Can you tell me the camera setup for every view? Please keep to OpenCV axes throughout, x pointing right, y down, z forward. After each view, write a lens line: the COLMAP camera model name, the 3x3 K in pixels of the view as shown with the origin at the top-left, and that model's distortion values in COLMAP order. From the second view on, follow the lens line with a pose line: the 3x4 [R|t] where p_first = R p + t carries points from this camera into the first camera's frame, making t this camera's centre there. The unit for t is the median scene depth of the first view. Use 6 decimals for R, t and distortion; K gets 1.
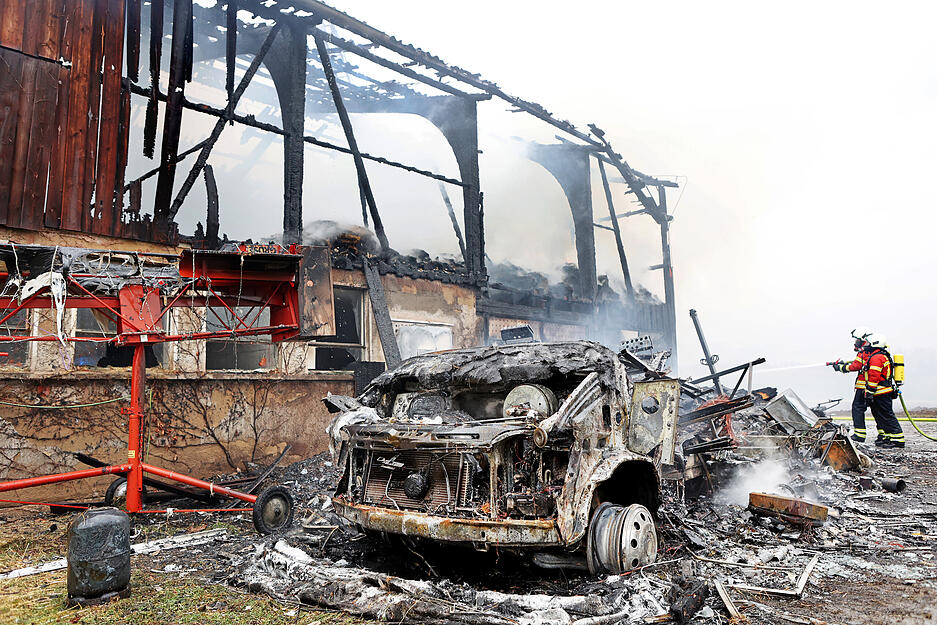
lens RADIAL K [[656.1, 0, 466.8], [0, 656.1, 308.6], [0, 0, 1]] dist [-0.040555, -0.000020]
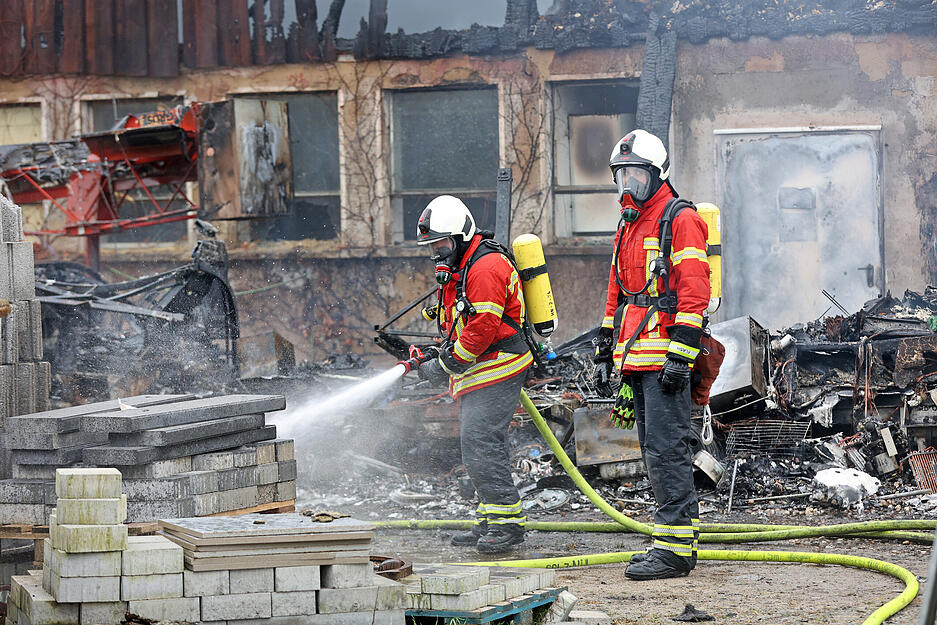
lens RADIAL K [[3114.4, 0, 467.6], [0, 3114.4, 310.4], [0, 0, 1]] dist [0.038913, 0.000000]
pose [[0.312040, 0.046284, -0.948941, 2.576280], [0.136361, 0.986289, 0.092946, -0.118484], [0.940232, -0.158401, 0.301451, 0.110875]]
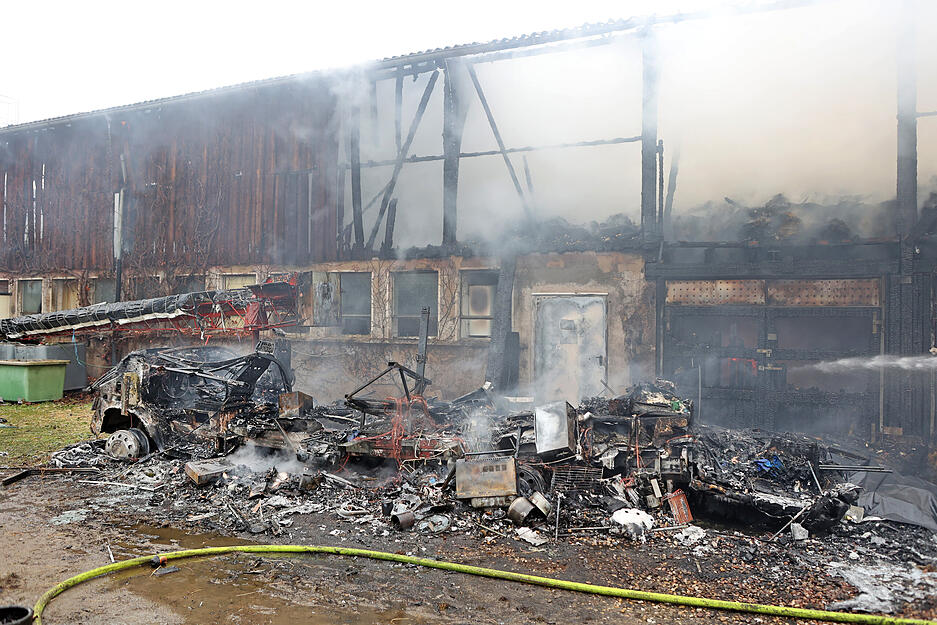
lens RADIAL K [[740.2, 0, 465.7], [0, 740.2, 312.1], [0, 0, 1]] dist [-0.073196, 0.000904]
pose [[0.327790, 0.018058, -0.944578, 1.294142], [0.104619, 0.992974, 0.055289, -0.042756], [0.938940, -0.116944, 0.323598, 0.596078]]
